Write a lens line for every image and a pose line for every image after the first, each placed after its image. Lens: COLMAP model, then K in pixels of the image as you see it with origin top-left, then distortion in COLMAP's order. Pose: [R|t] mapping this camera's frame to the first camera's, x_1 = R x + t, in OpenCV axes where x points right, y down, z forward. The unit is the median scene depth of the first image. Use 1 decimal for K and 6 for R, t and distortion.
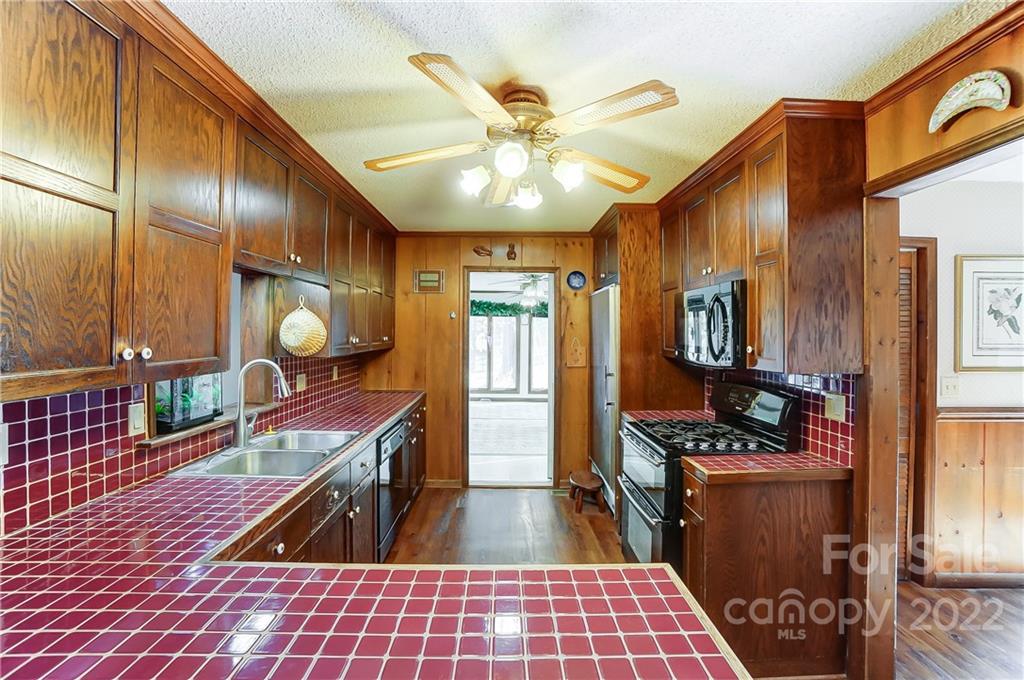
lens RADIAL K [[453.0, 0, 513.8], [0, 453.0, 333.3], [0, 0, 1]] dist [-0.071816, 0.026509]
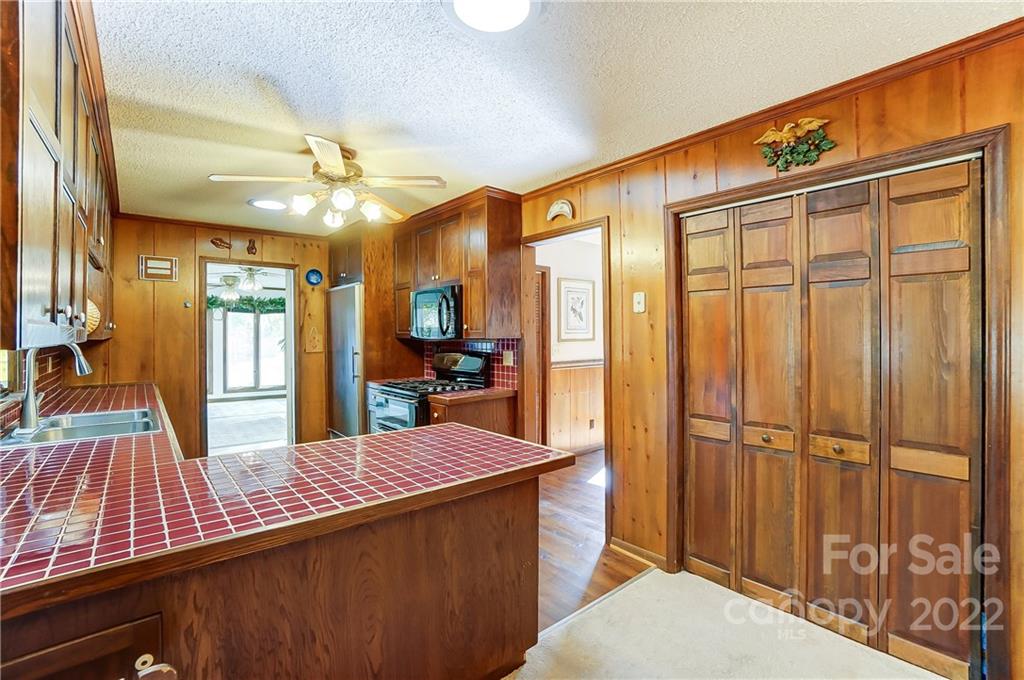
lens RADIAL K [[453.0, 0, 513.8], [0, 453.0, 333.3], [0, 0, 1]] dist [-0.071816, 0.026509]
pose [[0.770128, -0.008248, 0.637836, -0.360572], [0.009193, 0.999956, 0.001831, 0.052140], [-0.637823, 0.004454, 0.770170, -0.371515]]
